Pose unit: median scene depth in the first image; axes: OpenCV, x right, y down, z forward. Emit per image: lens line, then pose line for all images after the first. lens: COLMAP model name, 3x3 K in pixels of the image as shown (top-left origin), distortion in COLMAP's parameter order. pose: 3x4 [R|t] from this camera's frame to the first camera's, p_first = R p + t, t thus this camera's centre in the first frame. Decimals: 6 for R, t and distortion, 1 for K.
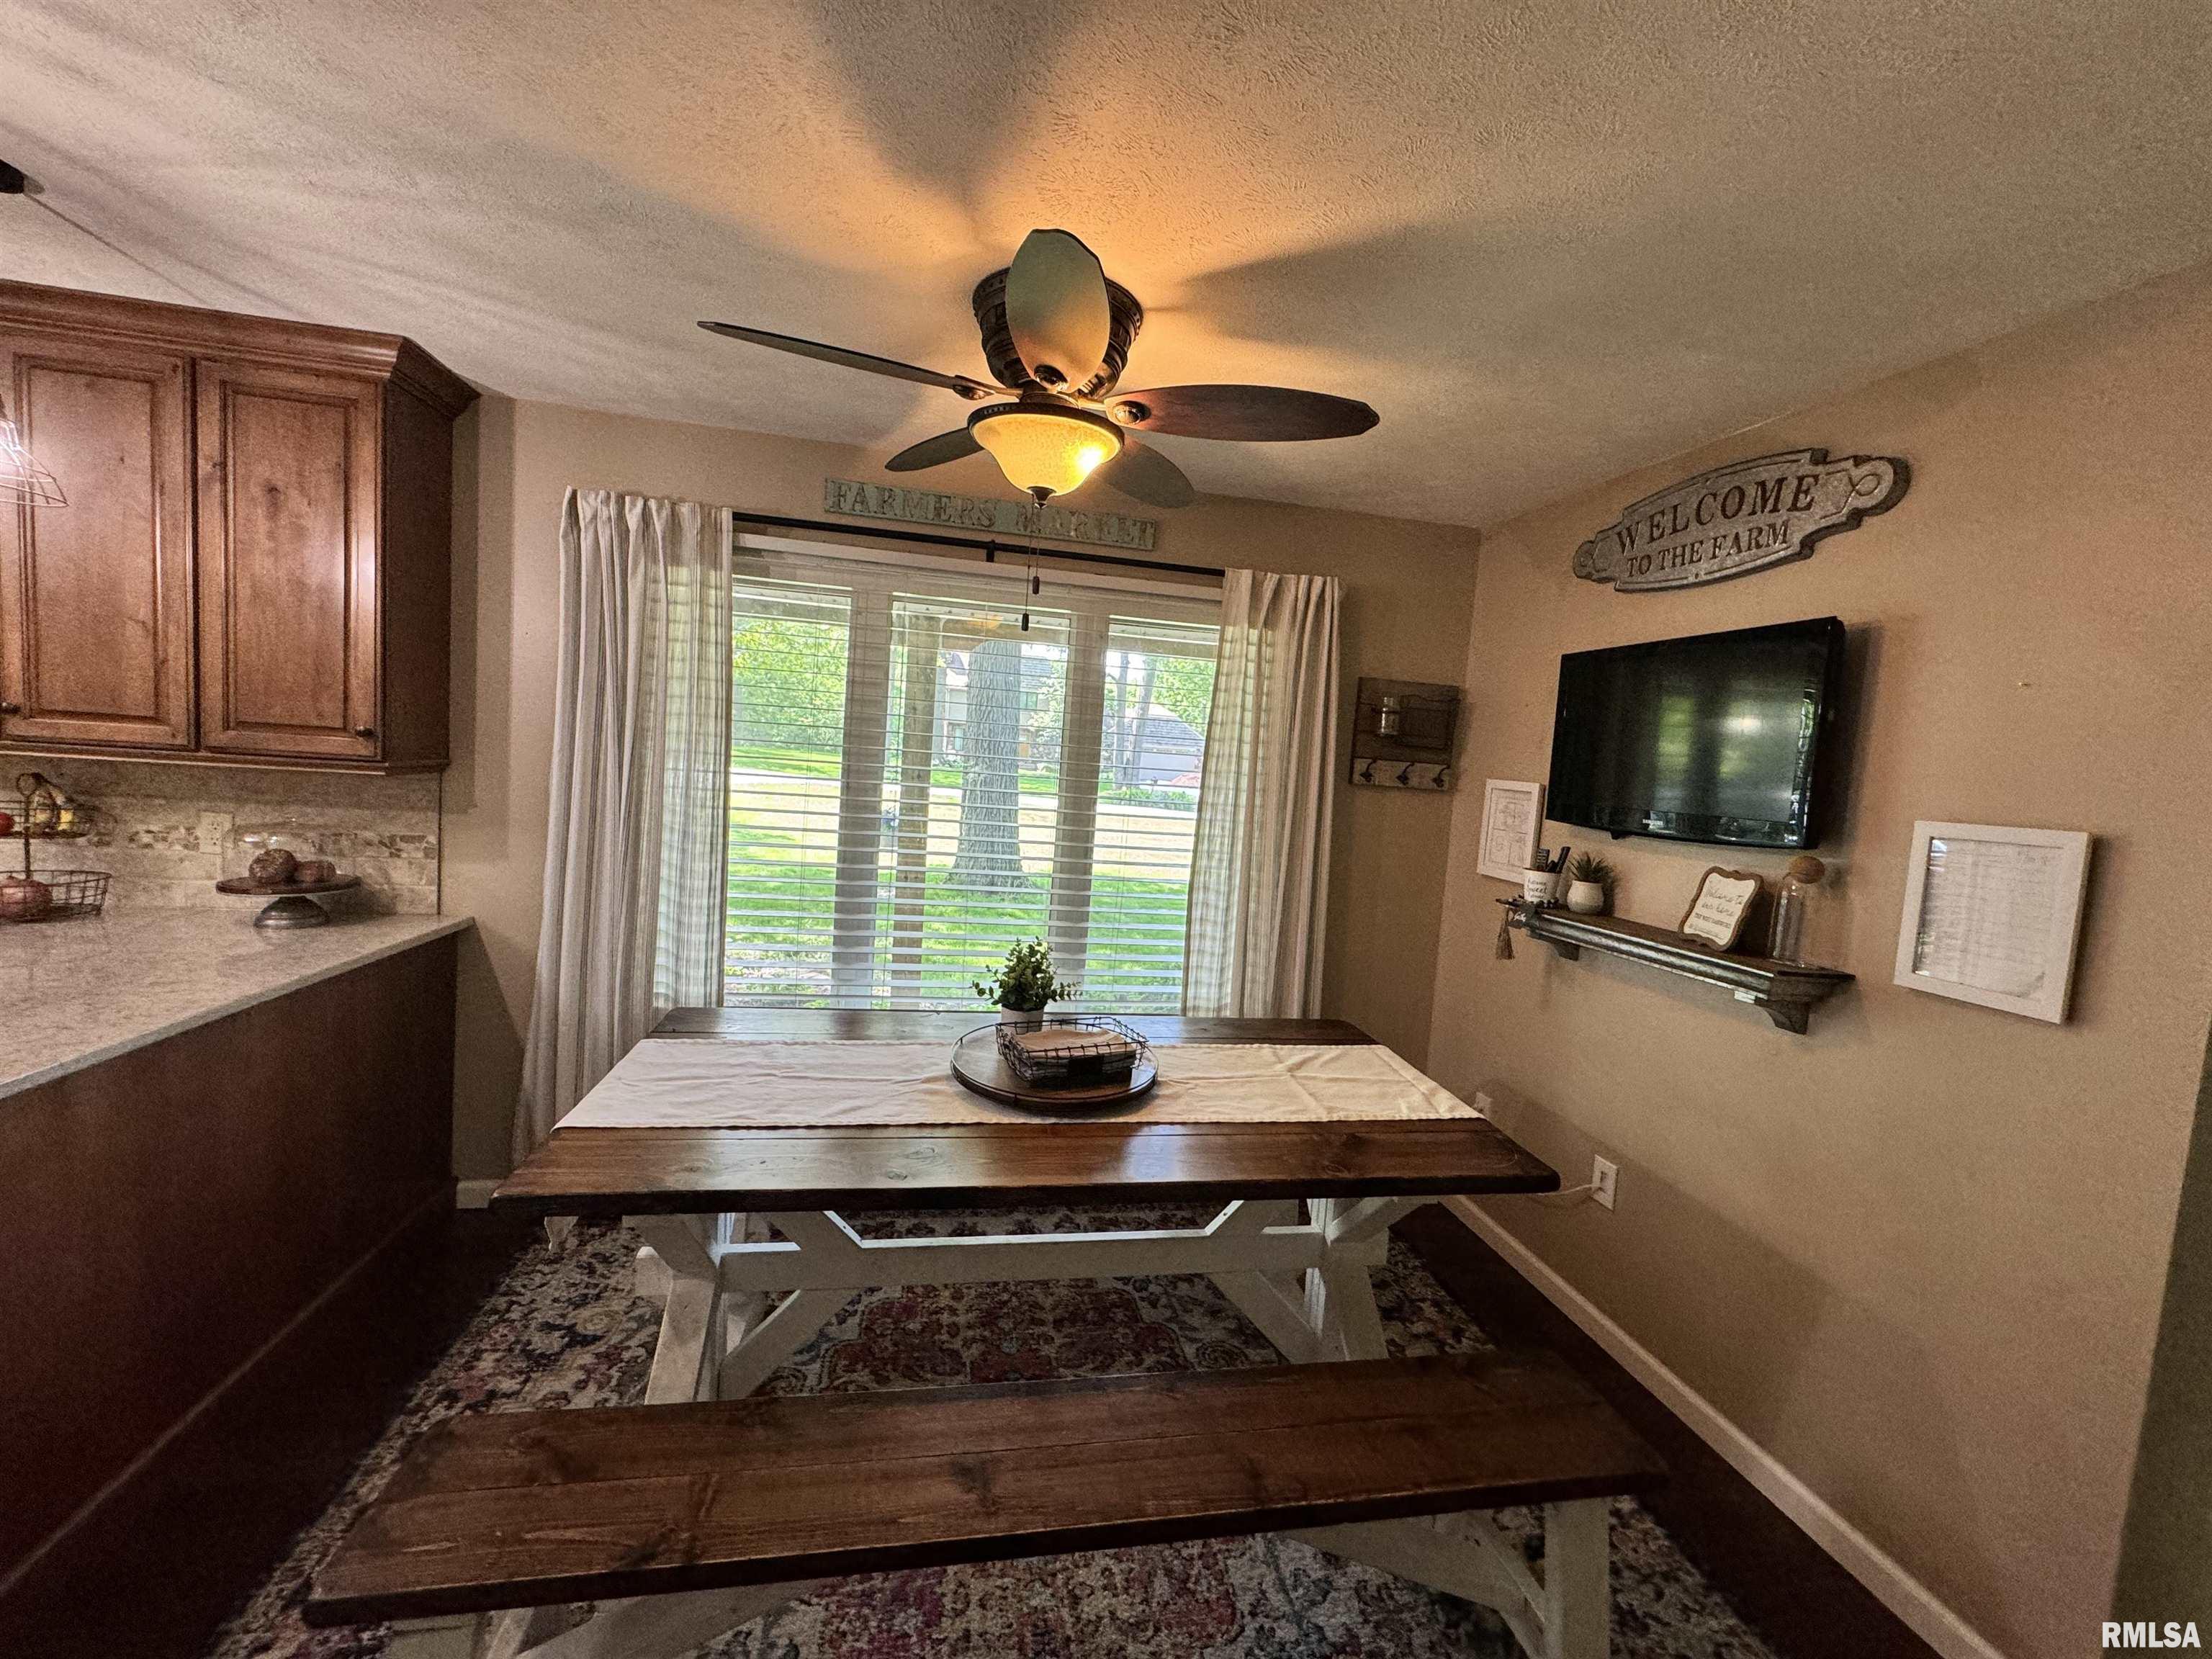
lens RADIAL K [[879.8, 0, 1107.1], [0, 879.8, 827.0], [0, 0, 1]] dist [-0.000785, -0.000213]
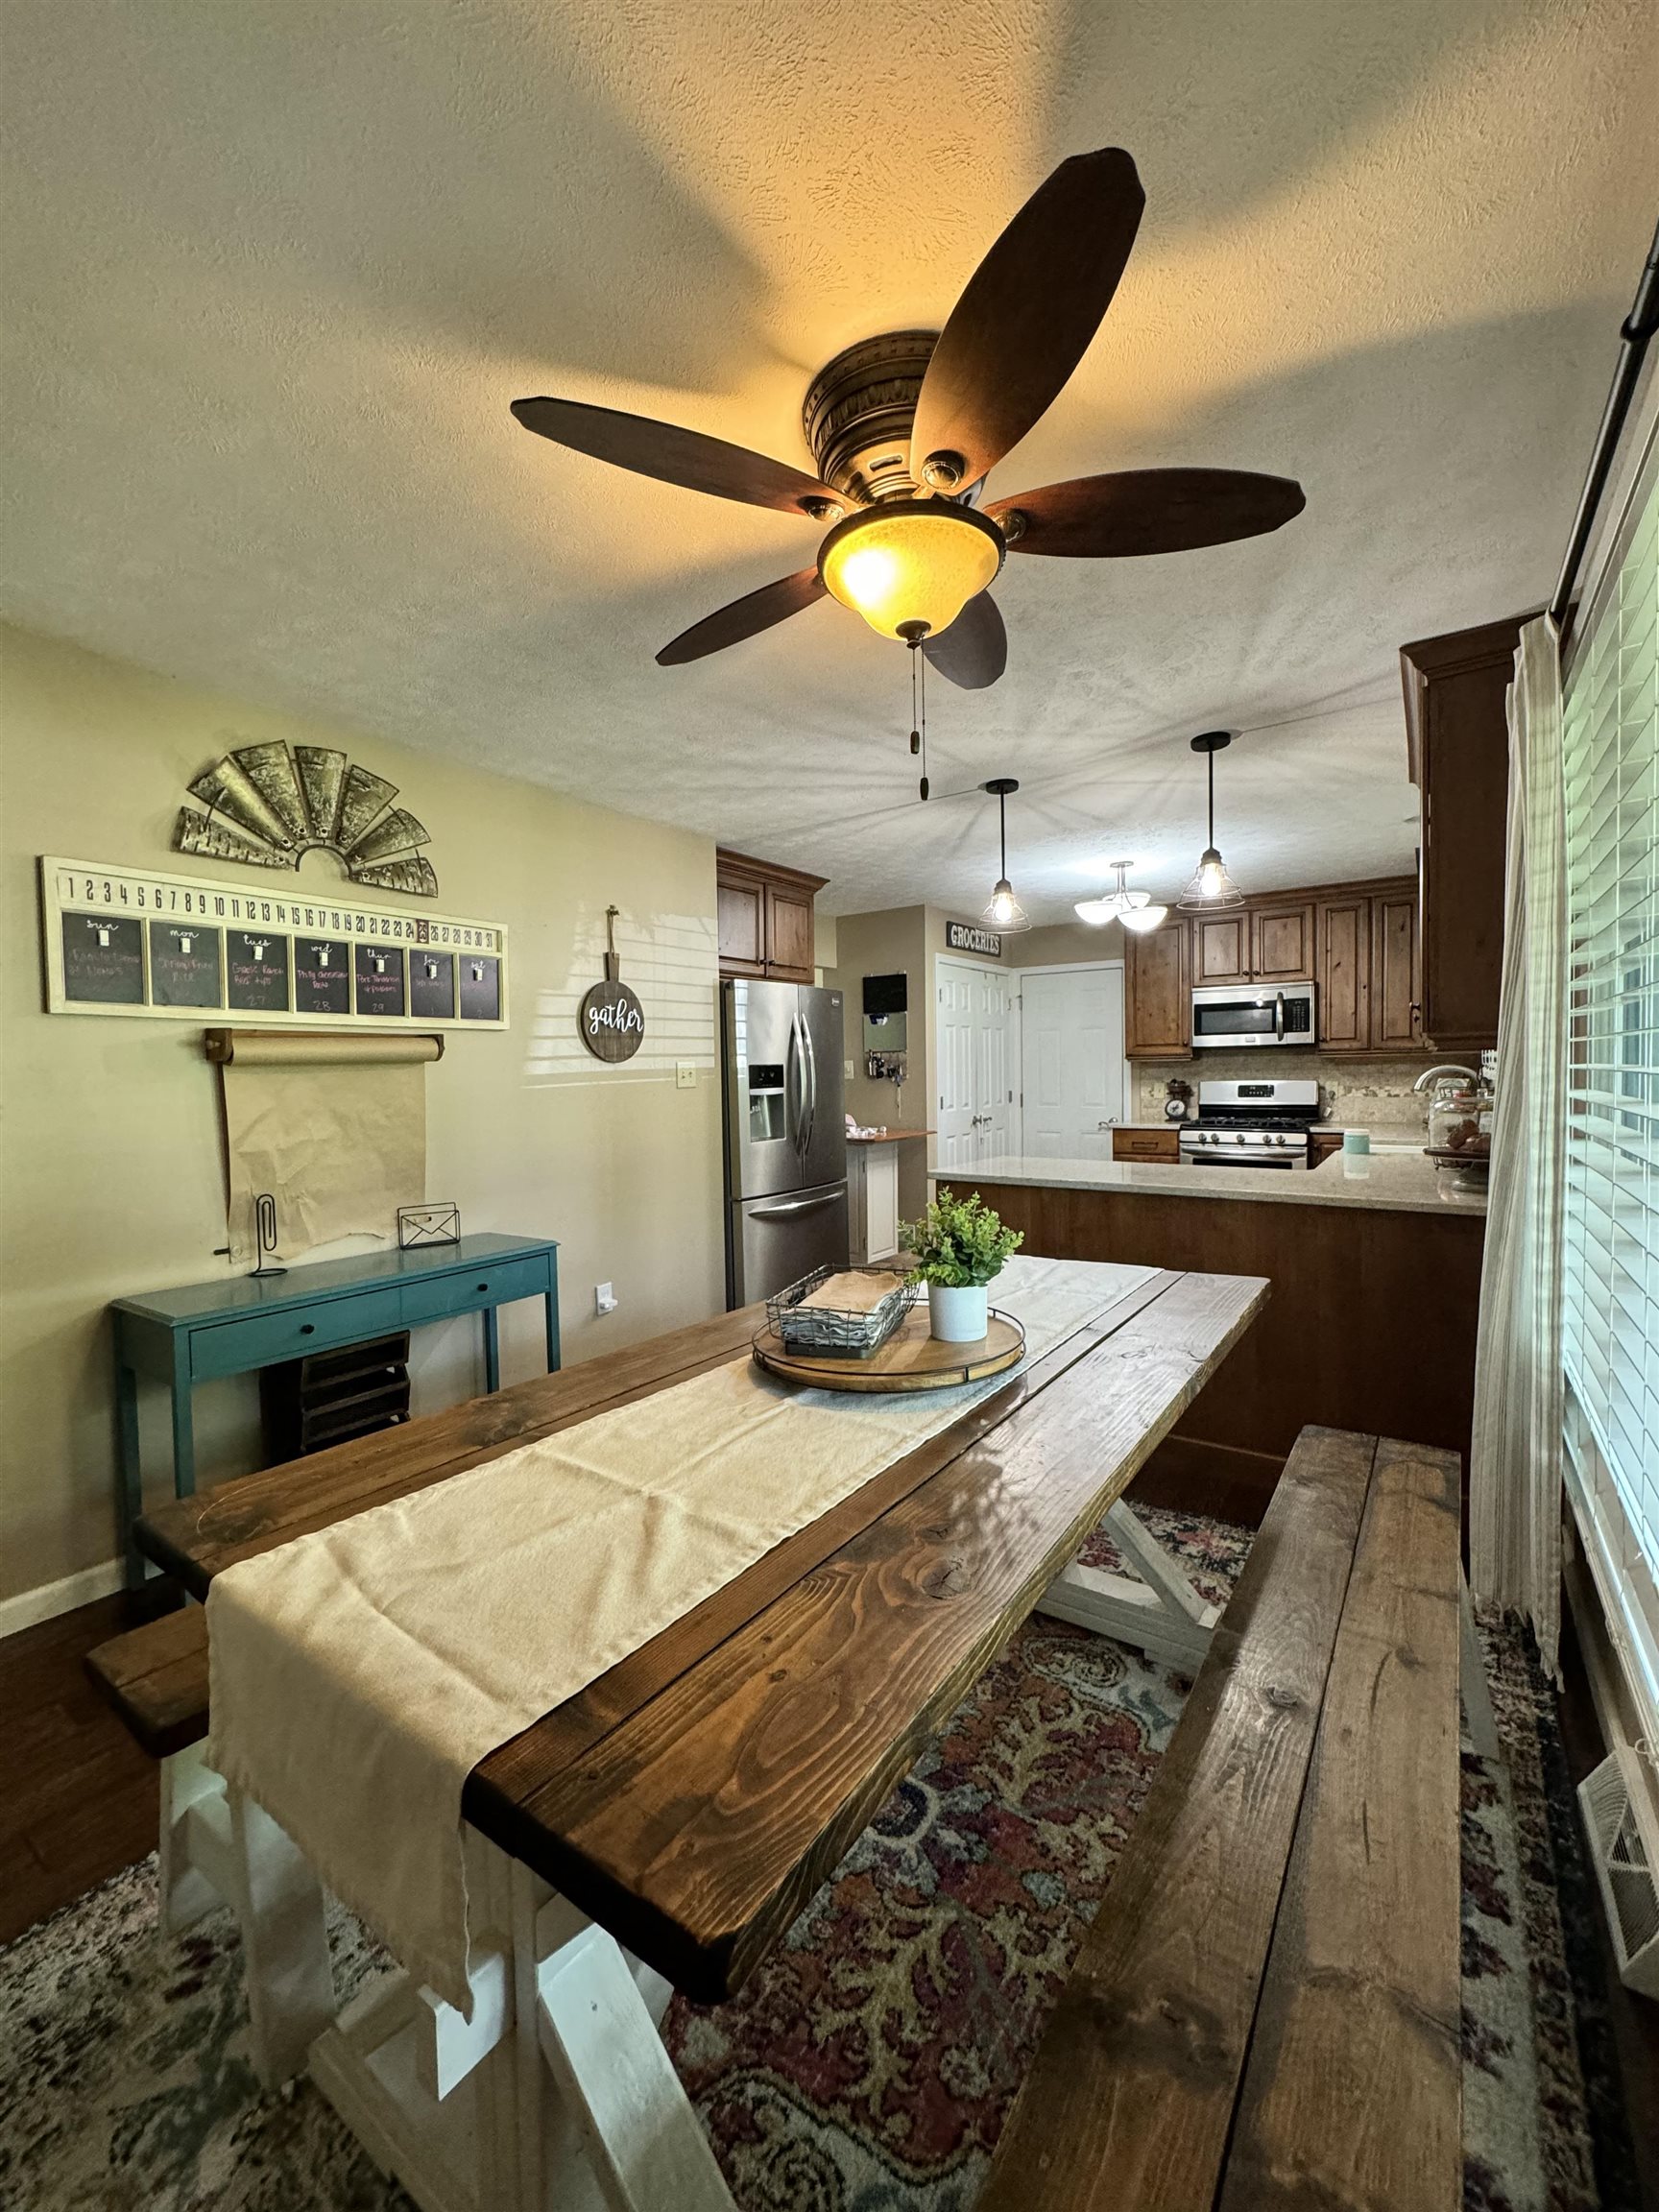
lens RADIAL K [[879.8, 0, 833.1], [0, 879.8, 1101.0], [0, 0, 1]] dist [-0.000785, -0.000213]
pose [[-0.715084, -0.035177, -0.698153, 0.429819], [-0.085747, 0.995605, 0.037662, 0.028425], [0.693760, 0.086796, -0.714957, 1.246042]]
